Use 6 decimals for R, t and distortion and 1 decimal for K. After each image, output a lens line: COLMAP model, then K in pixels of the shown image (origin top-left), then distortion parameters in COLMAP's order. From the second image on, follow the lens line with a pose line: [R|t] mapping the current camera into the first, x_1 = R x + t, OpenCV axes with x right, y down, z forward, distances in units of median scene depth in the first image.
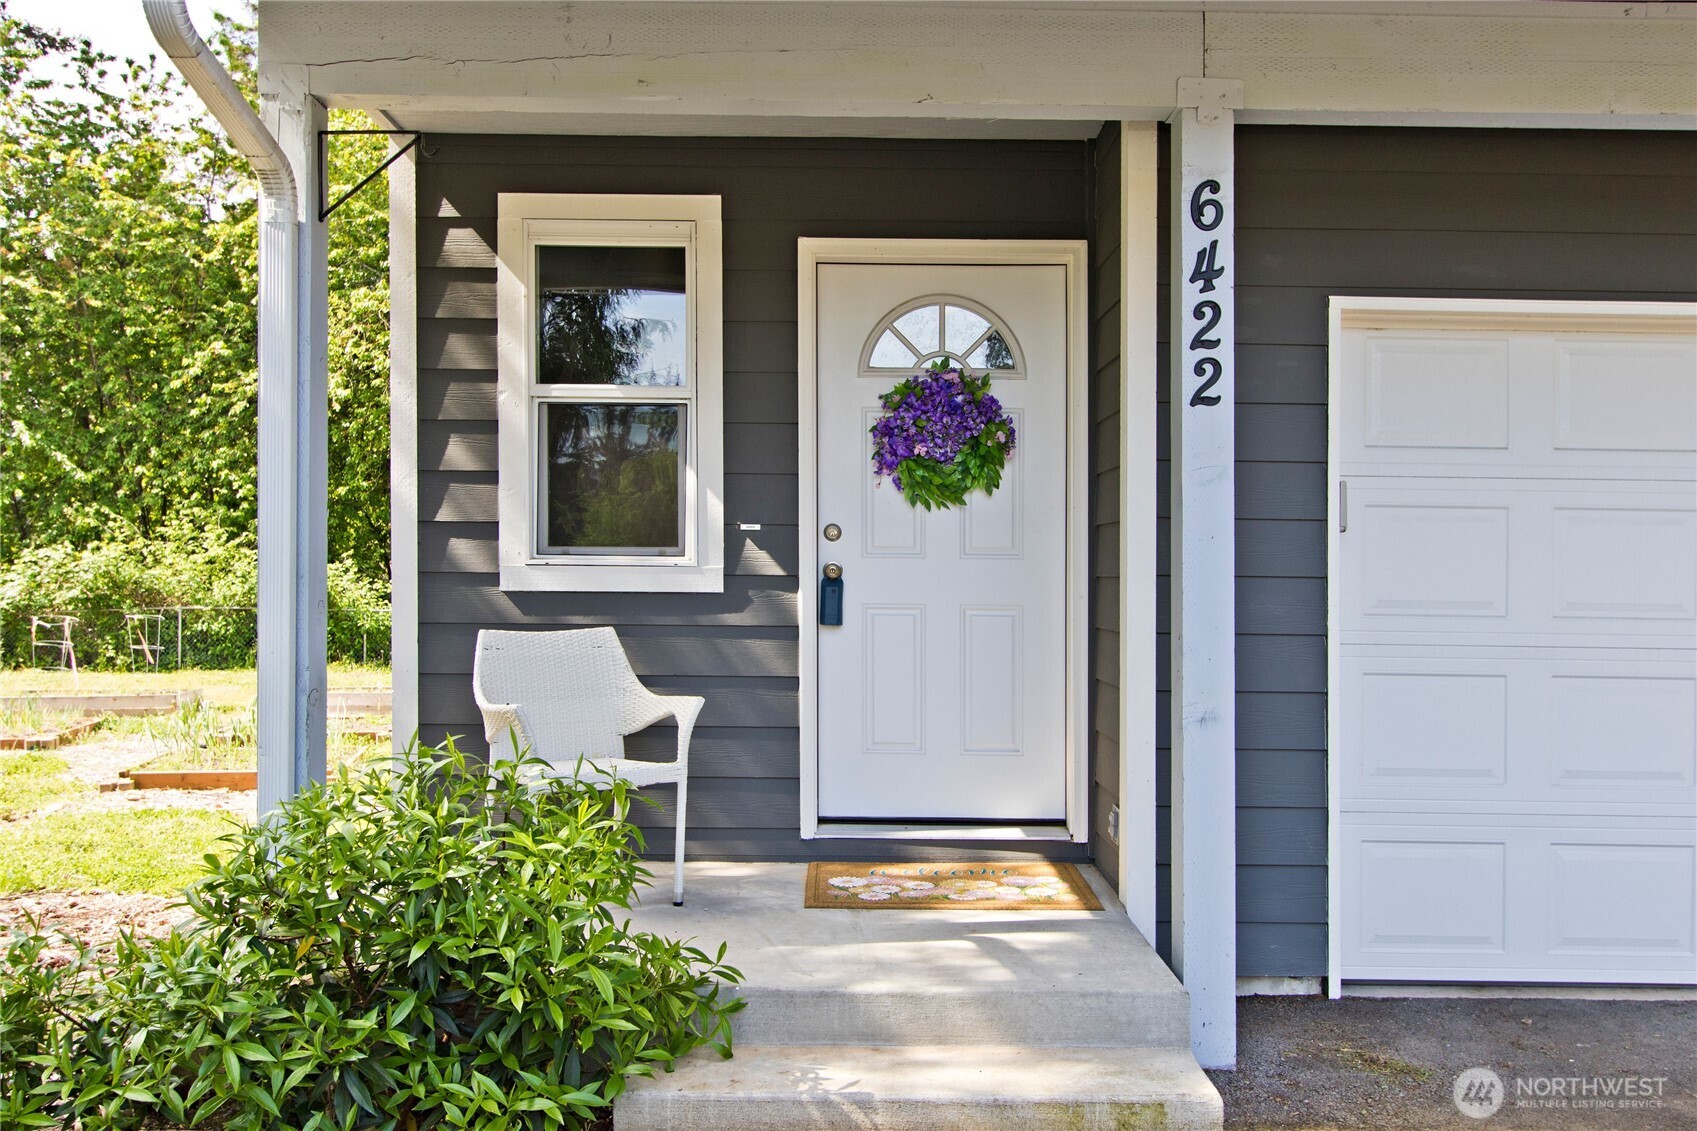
lens RADIAL K [[1338.1, 0, 848.5], [0, 1338.1, 565.5], [0, 0, 1]] dist [0.005932, 0.000986]
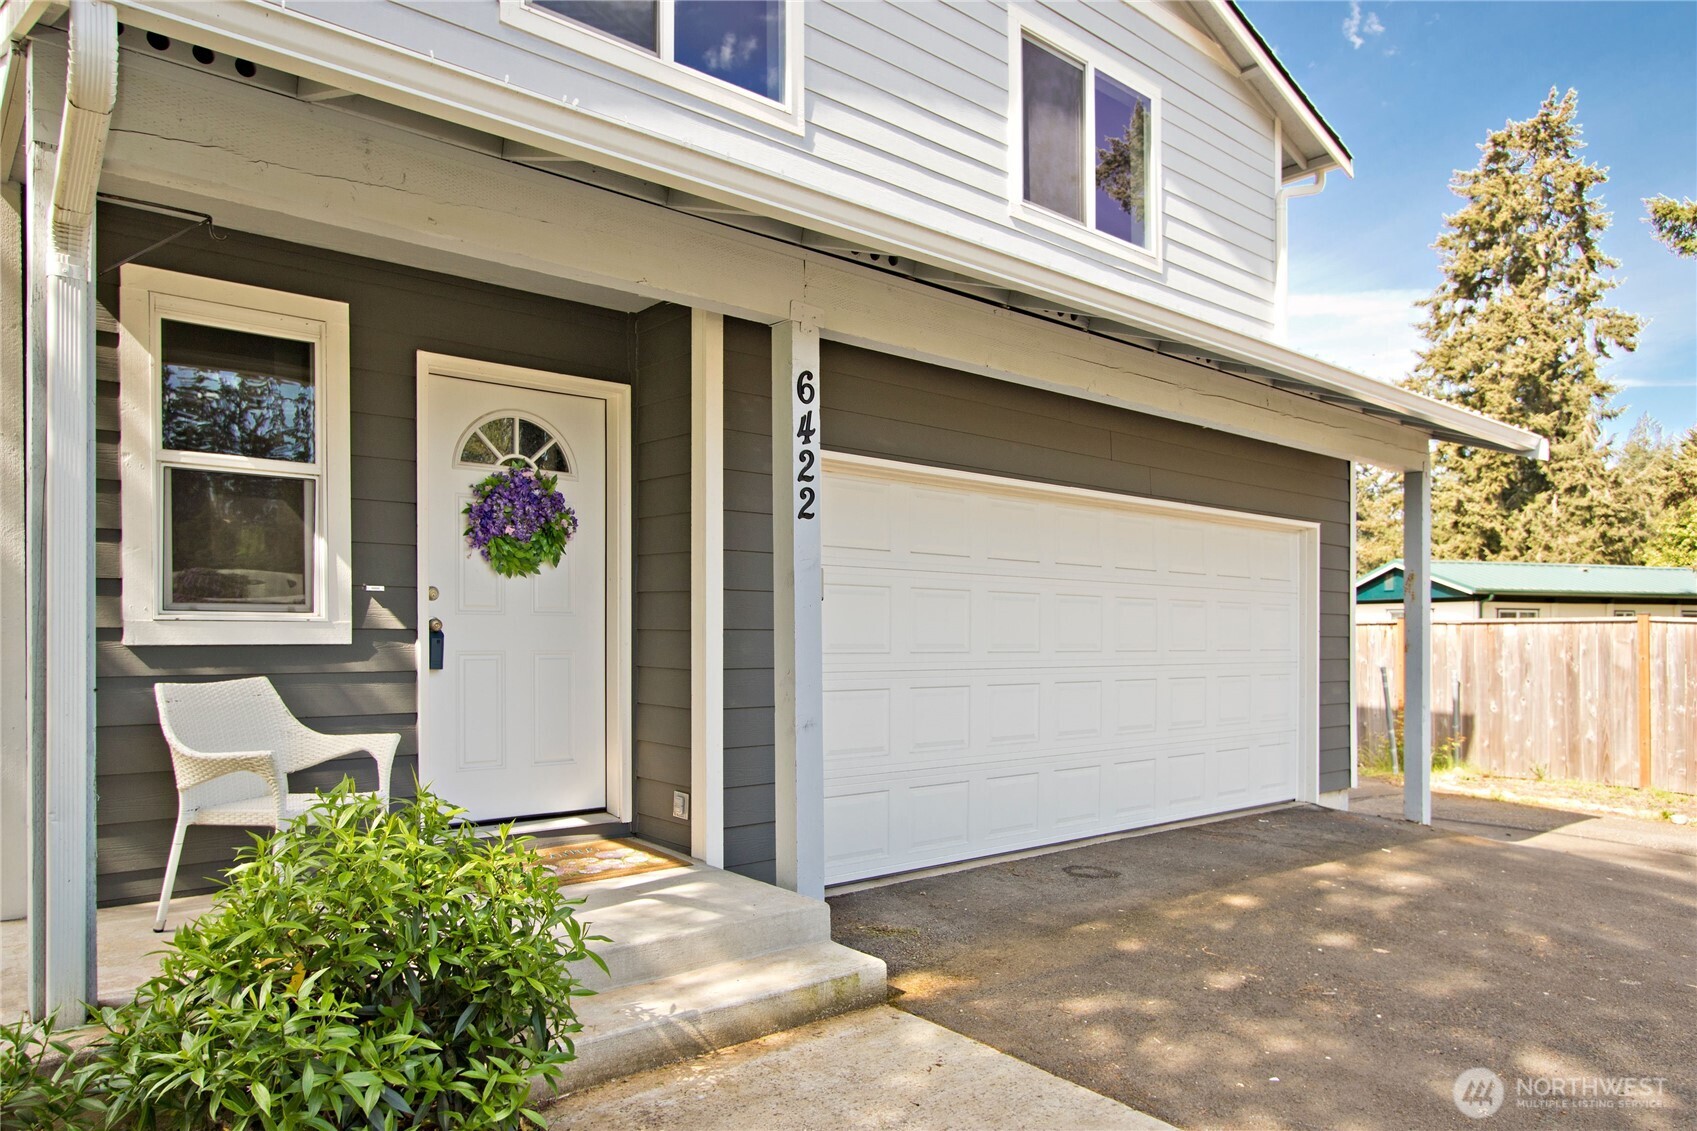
lens RADIAL K [[993.2, 0, 846.8], [0, 993.2, 611.5], [0, 0, 1]] dist [-0.017006, 0.000328]
pose [[0.799567, 0.006462, 0.600542, -0.266952], [-0.005664, 0.999979, -0.003218, -0.007823], [-0.600550, -0.000829, 0.799587, 0.051408]]
